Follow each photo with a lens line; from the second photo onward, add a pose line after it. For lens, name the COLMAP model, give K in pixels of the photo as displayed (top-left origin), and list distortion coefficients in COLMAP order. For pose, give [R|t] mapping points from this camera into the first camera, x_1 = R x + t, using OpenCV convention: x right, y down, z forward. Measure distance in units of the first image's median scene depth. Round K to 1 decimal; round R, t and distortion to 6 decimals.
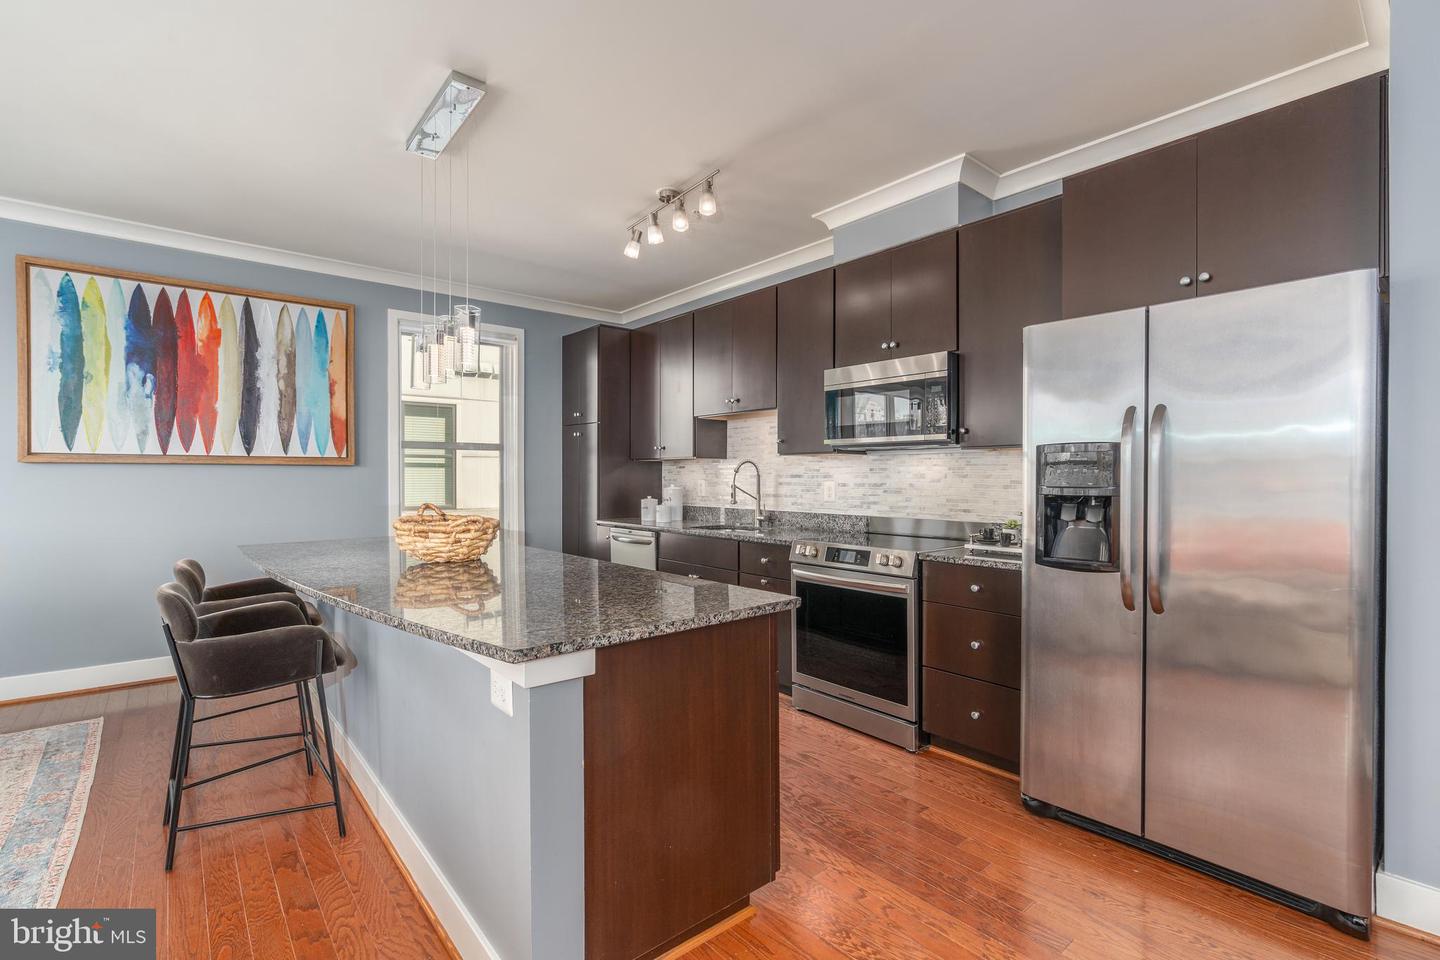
lens RADIAL K [[665.9, 0, 720.0], [0, 665.9, 480.0], [0, 0, 1]] dist [0.000883, 0.000216]
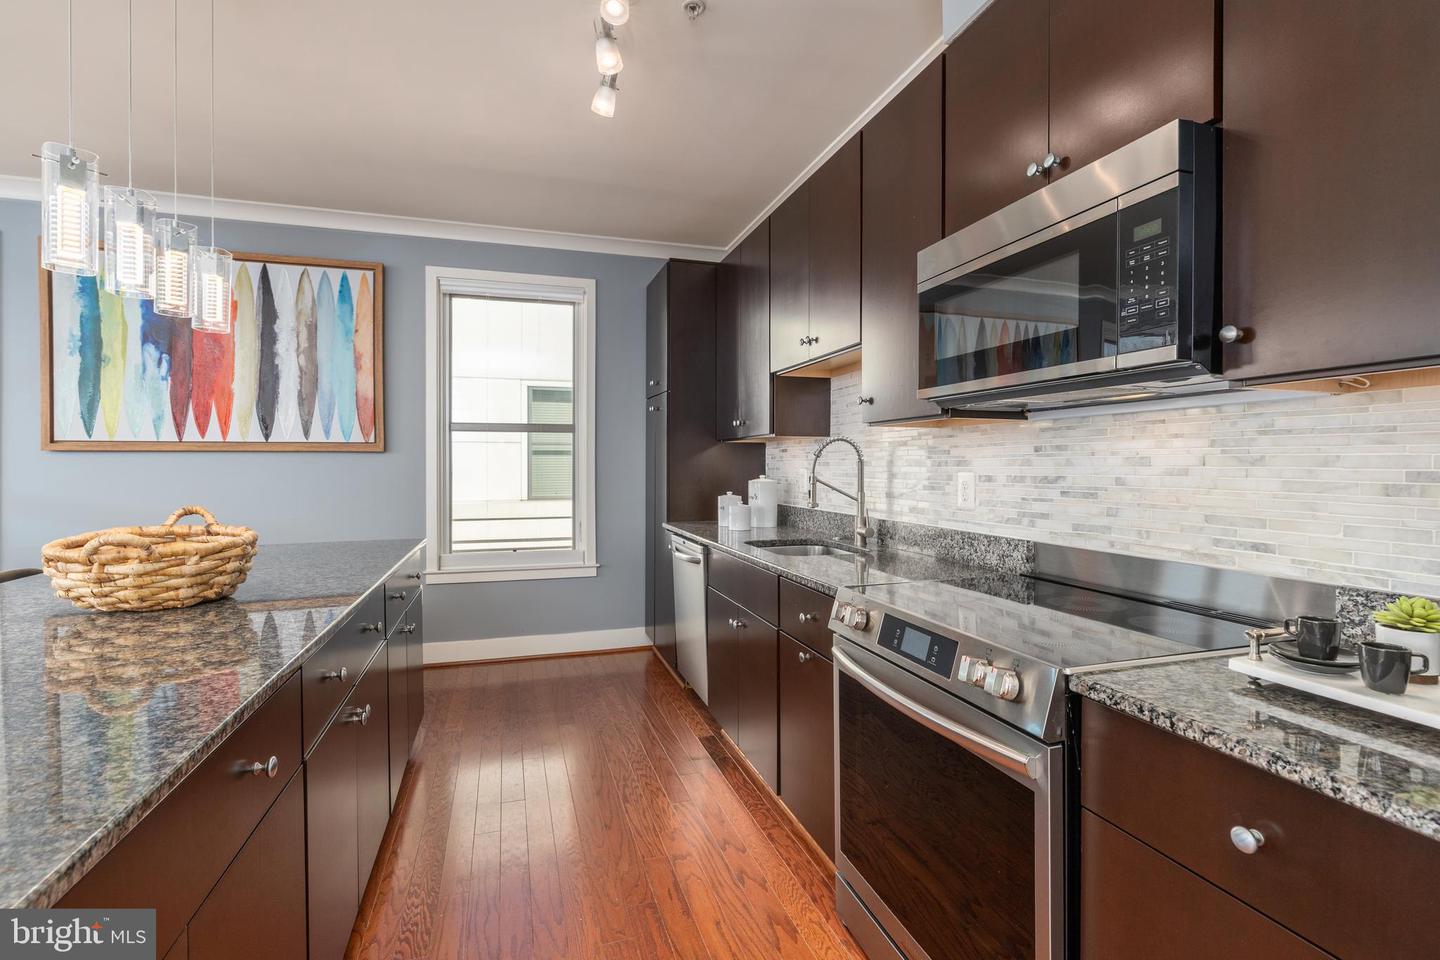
lens RADIAL K [[667.4, 0, 704.6], [0, 667.4, 467.4], [0, 0, 1]] dist [-0.002117, 0.000760]
pose [[0.920138, -0.000238, -0.391595, 0.187800], [-0.000120, 1.000000, -0.000891, -0.001160], [0.391595, 0.000866, 0.920137, 0.428872]]
